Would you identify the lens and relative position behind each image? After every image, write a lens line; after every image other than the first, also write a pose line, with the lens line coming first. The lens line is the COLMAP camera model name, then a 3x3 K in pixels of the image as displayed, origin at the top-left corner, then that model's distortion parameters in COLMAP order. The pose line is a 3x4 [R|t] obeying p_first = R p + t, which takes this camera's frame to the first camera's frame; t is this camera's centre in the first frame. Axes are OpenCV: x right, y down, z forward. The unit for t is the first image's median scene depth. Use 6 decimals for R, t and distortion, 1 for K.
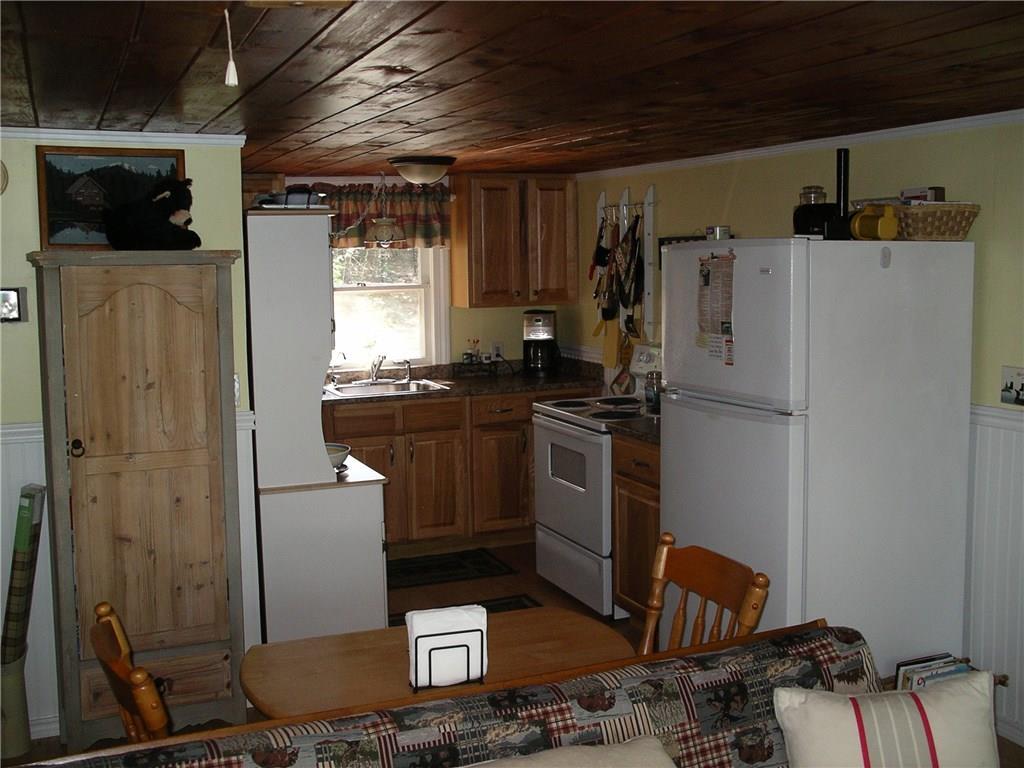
lens RADIAL K [[1118.6, 0, 512.9], [0, 1118.6, 379.8], [0, 0, 1]] dist [-0.085883, 0.000000]
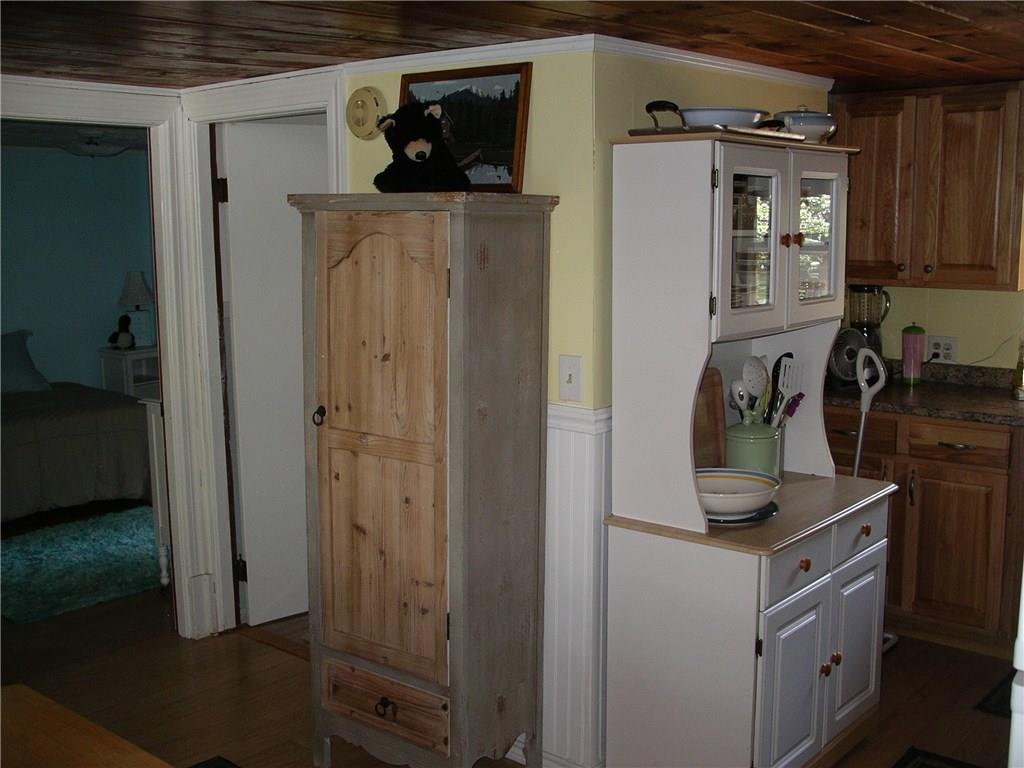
lens RADIAL K [[1118.6, 0, 512.4], [0, 1118.6, 387.8], [0, 0, 1]] dist [-0.085883, 0.000000]
pose [[0.461149, 0.146666, -0.875118, 0.448716], [-0.096826, 0.988673, 0.114675, -0.076382], [0.882024, 0.031852, 0.470127, 0.686873]]
